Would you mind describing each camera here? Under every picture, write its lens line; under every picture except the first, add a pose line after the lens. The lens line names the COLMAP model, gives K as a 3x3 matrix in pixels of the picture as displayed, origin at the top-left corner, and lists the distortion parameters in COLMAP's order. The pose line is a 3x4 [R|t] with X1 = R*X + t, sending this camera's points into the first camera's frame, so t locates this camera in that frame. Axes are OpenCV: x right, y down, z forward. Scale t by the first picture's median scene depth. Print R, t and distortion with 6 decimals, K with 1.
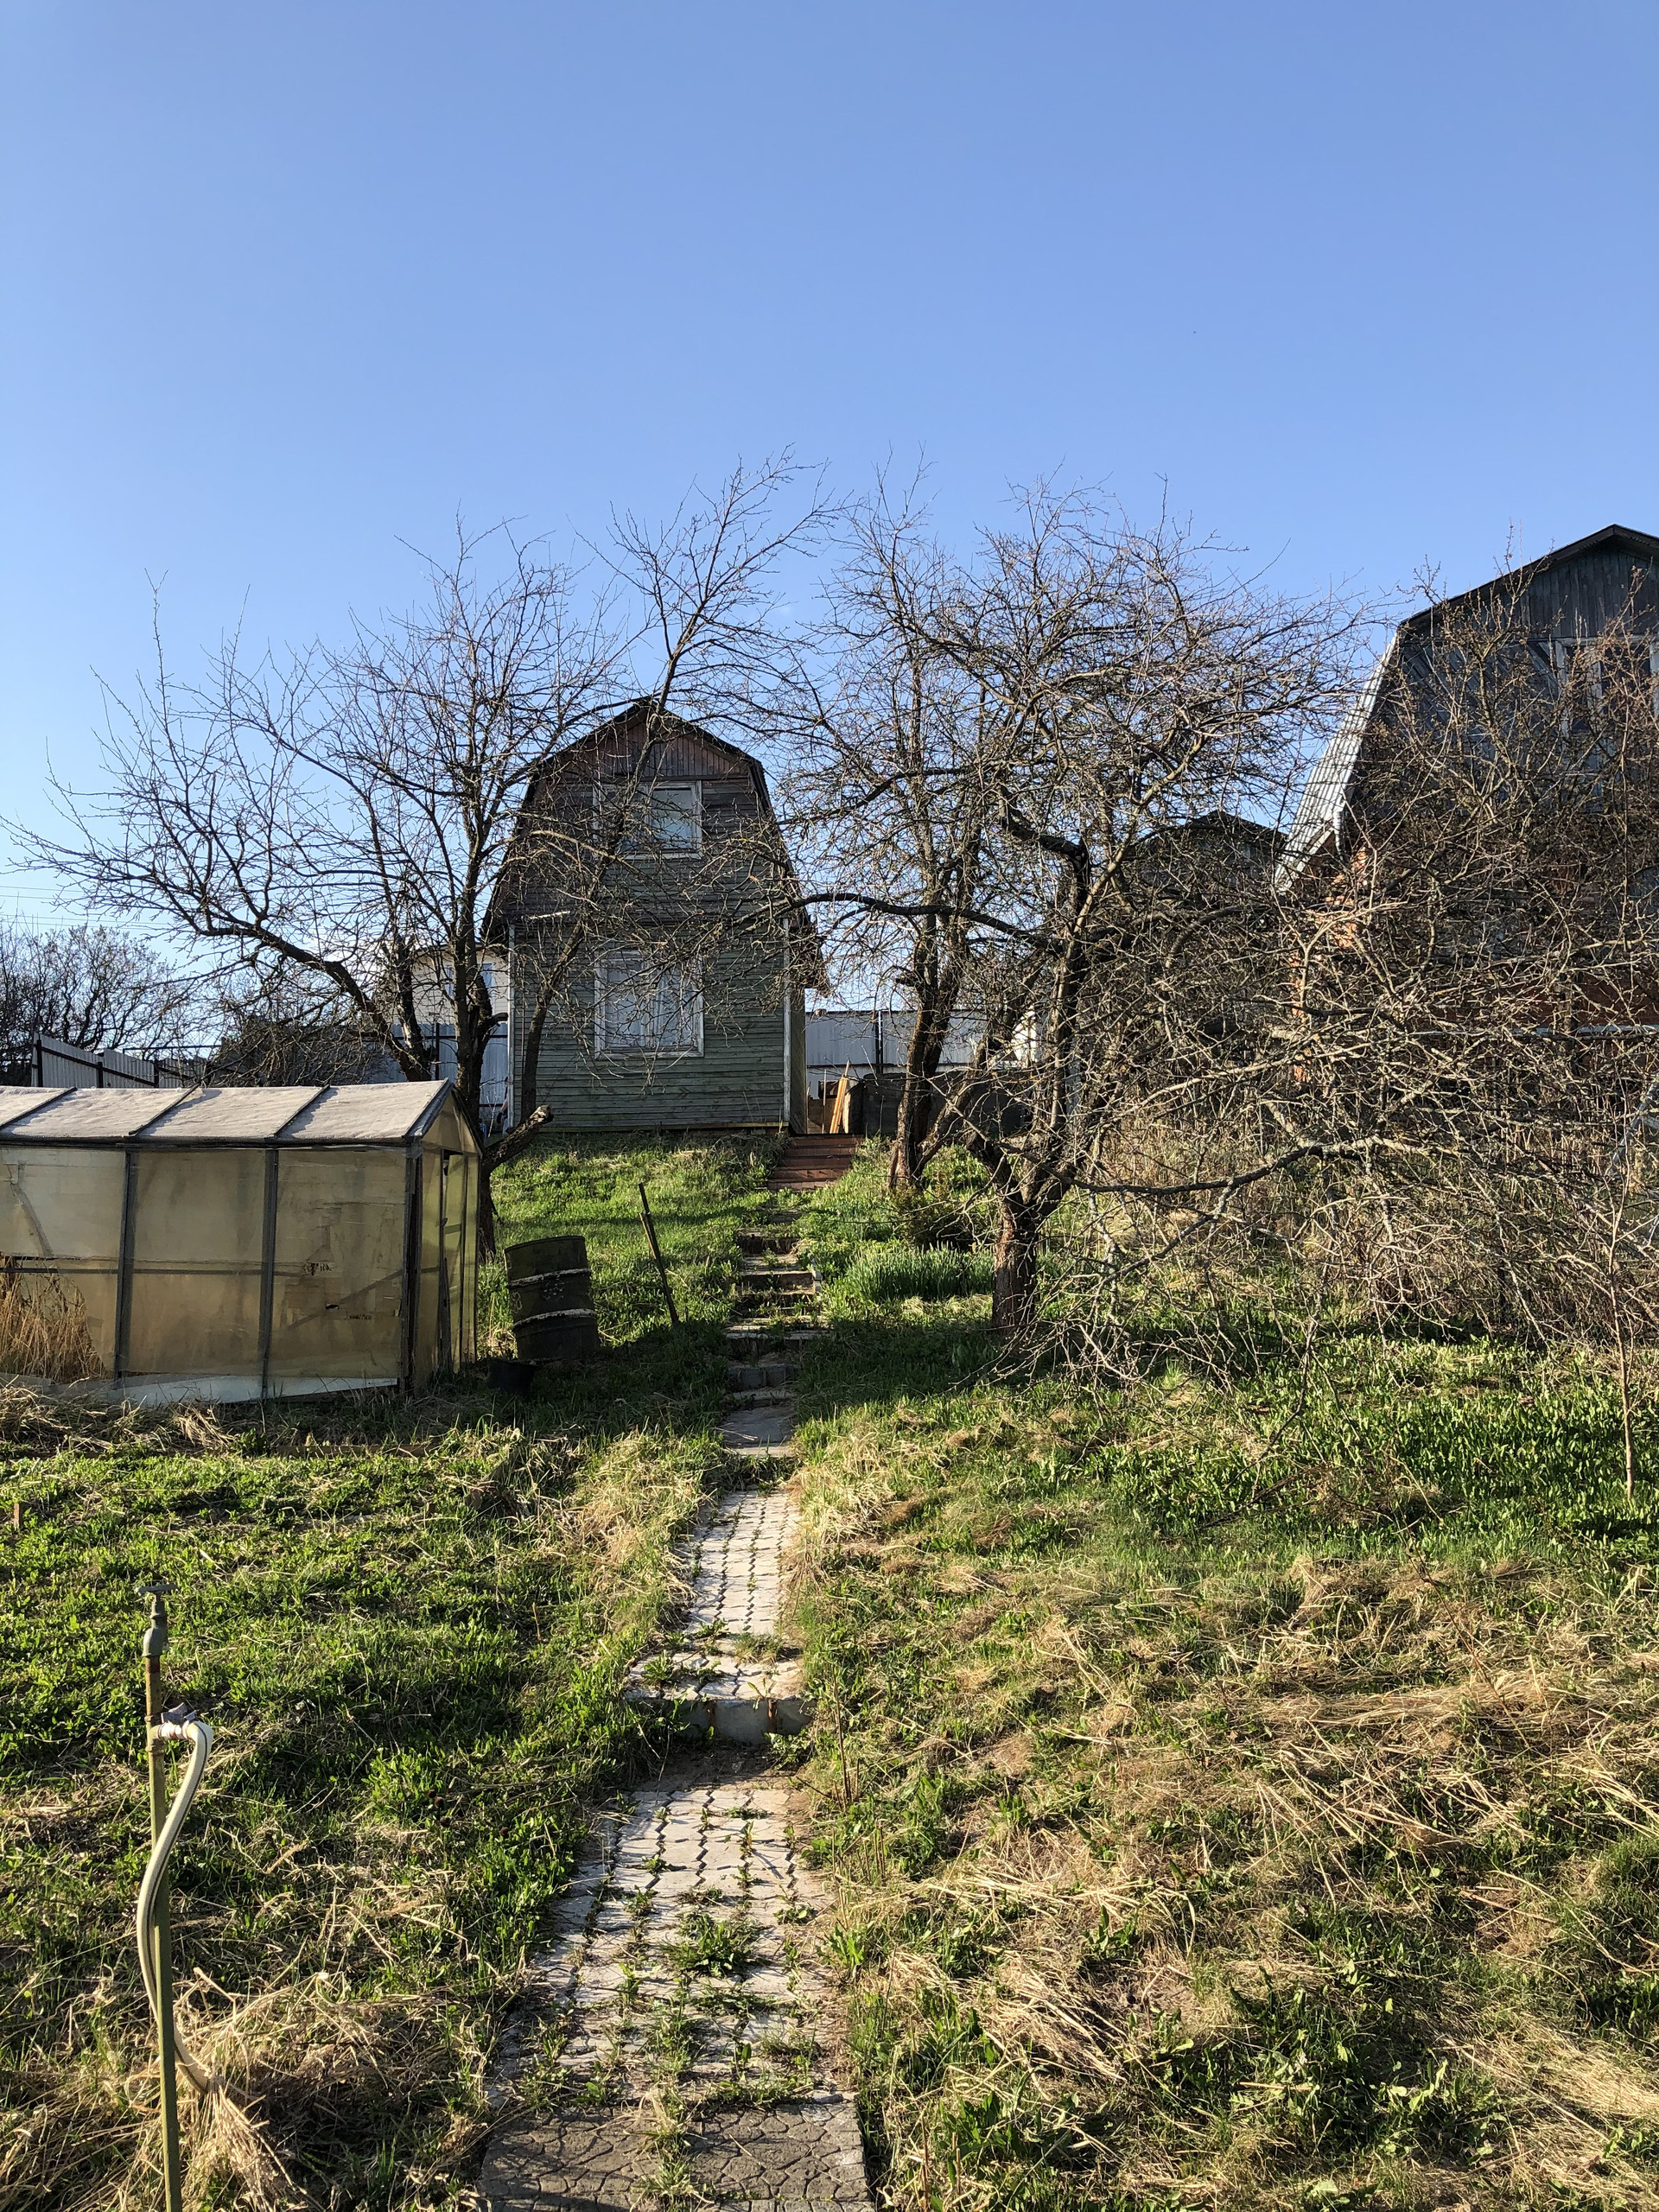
lens RADIAL K [[1801.0, 0, 830.2], [0, 1801.0, 1107.7], [0, 0, 1]] dist [0.030814, -0.043768]
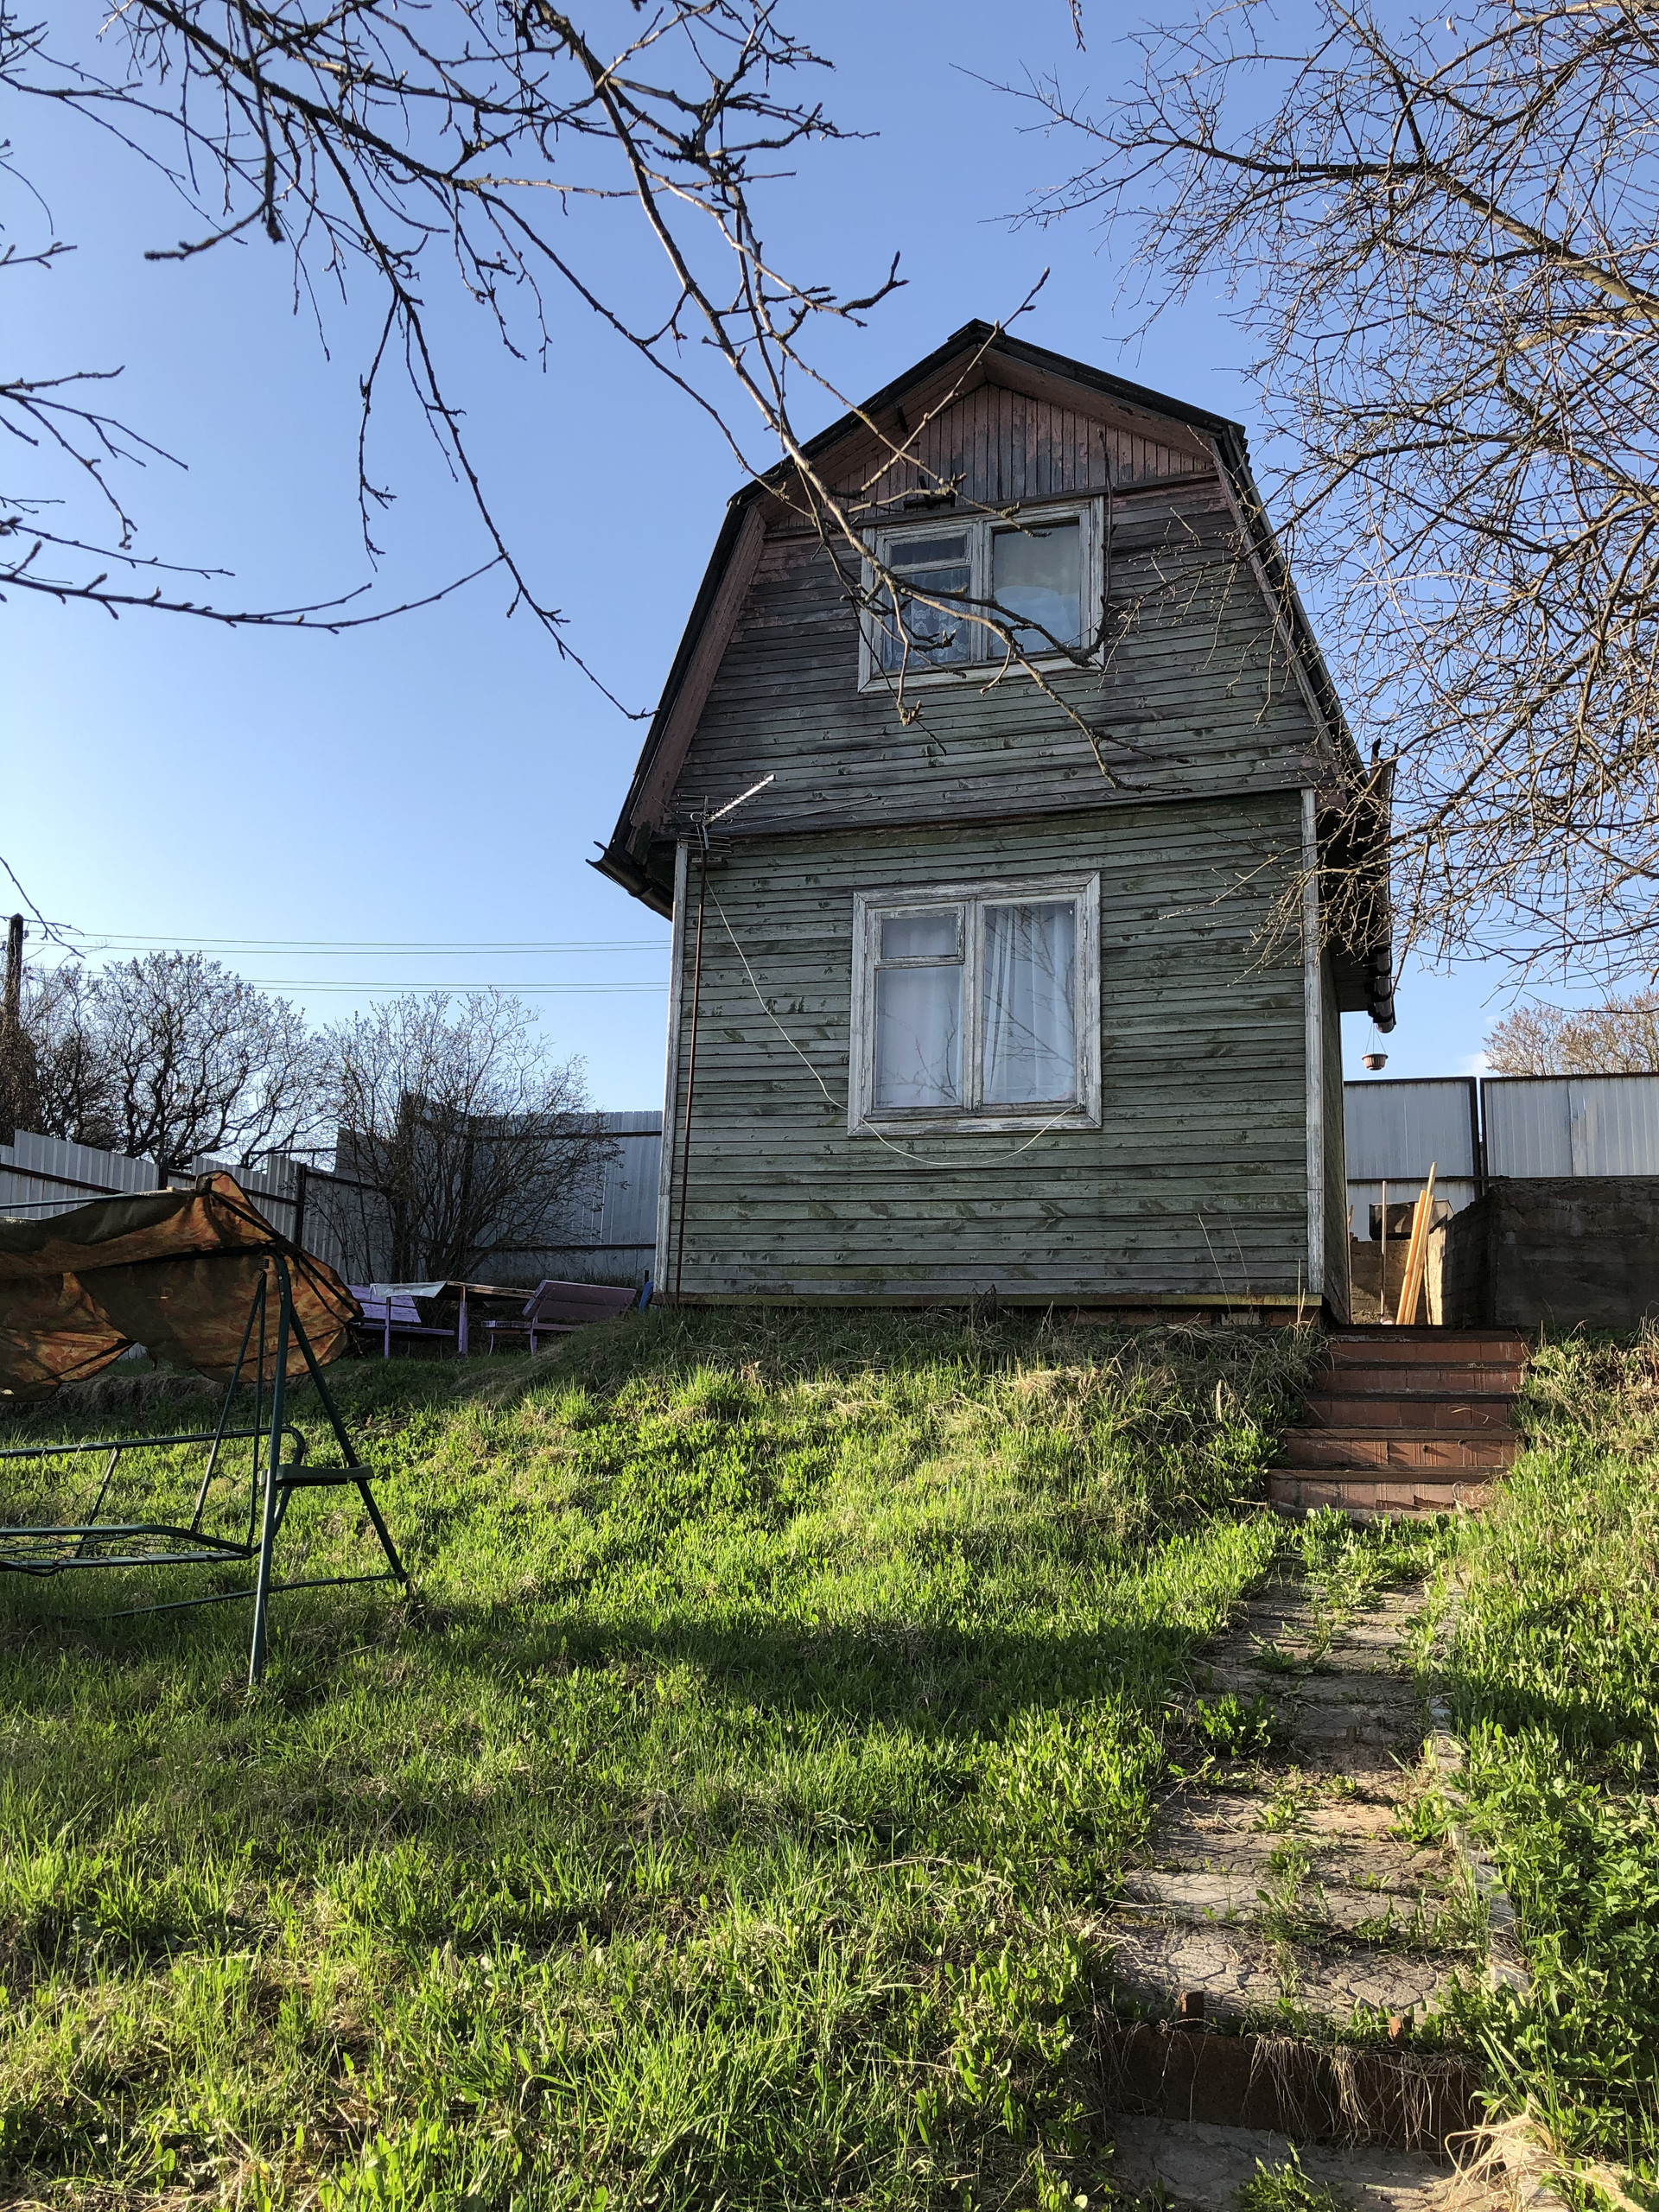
lens RADIAL K [[1801.0, 0, 833.5], [0, 1801.0, 1105.6], [0, 0, 1]] dist [0.030814, -0.043768]
pose [[0.962922, -0.010464, -0.269576, -0.019108], [-0.011643, 0.996704, -0.080279, -0.000091], [0.269528, 0.080441, 0.959627, 0.590234]]
